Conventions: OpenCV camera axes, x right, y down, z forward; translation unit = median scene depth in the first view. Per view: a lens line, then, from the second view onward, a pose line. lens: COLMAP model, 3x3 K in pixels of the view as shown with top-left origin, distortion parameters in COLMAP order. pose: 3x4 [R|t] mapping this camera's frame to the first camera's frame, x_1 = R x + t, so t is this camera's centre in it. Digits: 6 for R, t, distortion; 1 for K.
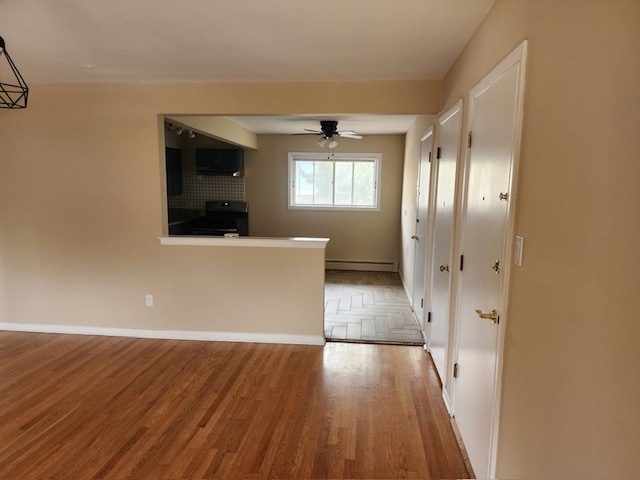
lens RADIAL K [[425.9, 0, 323.7], [0, 425.9, 244.5], [0, 0, 1]] dist [0.062799, -0.062268]
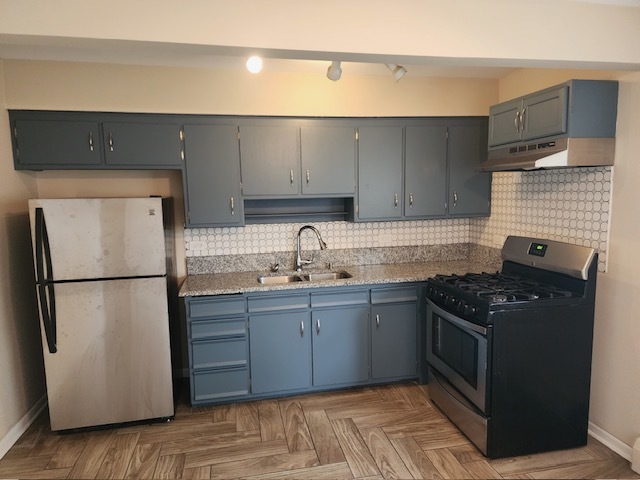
lens RADIAL K [[425.9, 0, 323.7], [0, 425.9, 244.5], [0, 0, 1]] dist [0.062799, -0.062268]
pose [[0.291921, 0.092048, -0.952003, 0.060346], [-0.108471, 0.992122, 0.062665, -0.099517], [0.950272, 0.084972, 0.299606, 0.719818]]
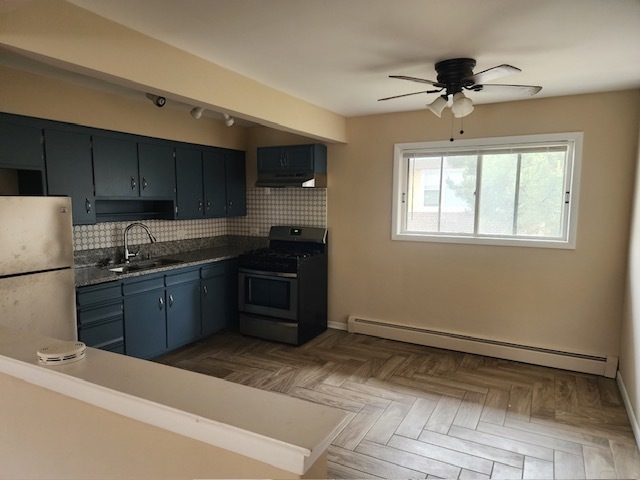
lens RADIAL K [[425.9, 0, 323.7], [0, 425.9, 244.5], [0, 0, 1]] dist [0.062799, -0.062268]
pose [[0.925742, 0.027253, -0.377173, 0.050113], [-0.041422, 0.998706, -0.029506, -0.056905], [0.375881, 0.042938, 0.925673, 0.426398]]
